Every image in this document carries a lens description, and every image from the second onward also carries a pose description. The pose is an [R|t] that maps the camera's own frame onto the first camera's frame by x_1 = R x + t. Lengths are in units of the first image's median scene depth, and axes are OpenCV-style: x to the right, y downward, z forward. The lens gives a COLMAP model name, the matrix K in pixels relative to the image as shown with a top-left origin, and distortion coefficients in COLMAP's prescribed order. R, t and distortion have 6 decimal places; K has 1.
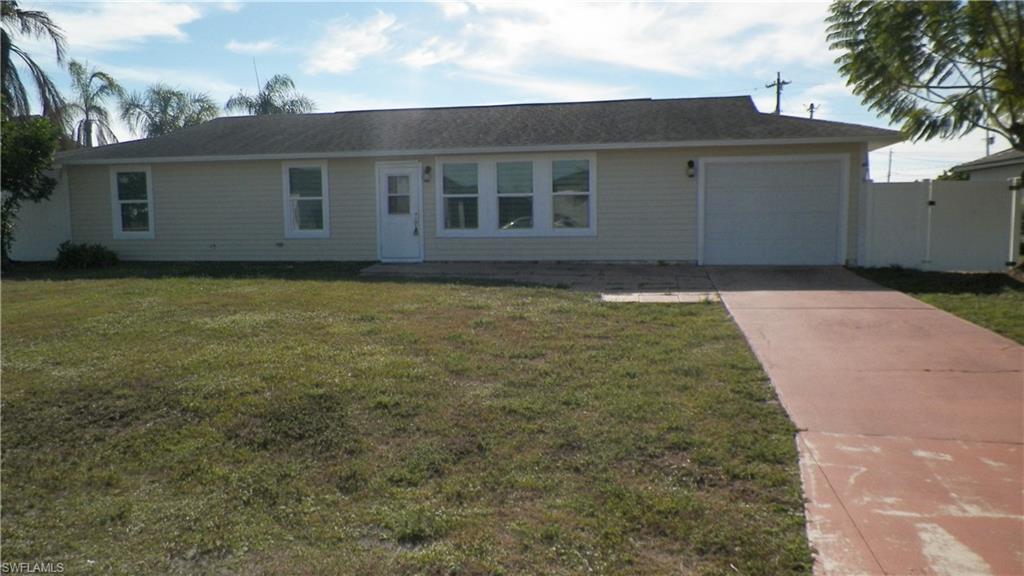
lens RADIAL K [[787.4, 0, 511.8], [0, 787.4, 312.1], [0, 0, 1]] dist [0.000652, 0.003056]
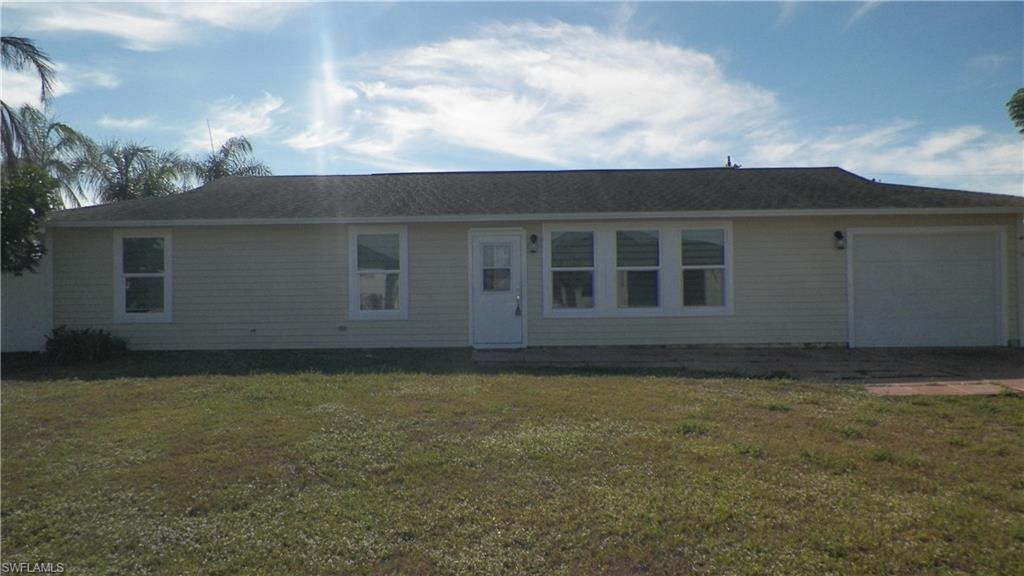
lens RADIAL K [[765.1, 0, 509.8], [0, 765.1, 284.8], [0, 0, 1]] dist [0.005218, 0.007041]
pose [[0.983801, 0.002441, 0.179250, -0.269974], [0.022180, 0.990566, -0.135227, -0.020509], [-0.177889, 0.137012, 0.974466, 0.205281]]
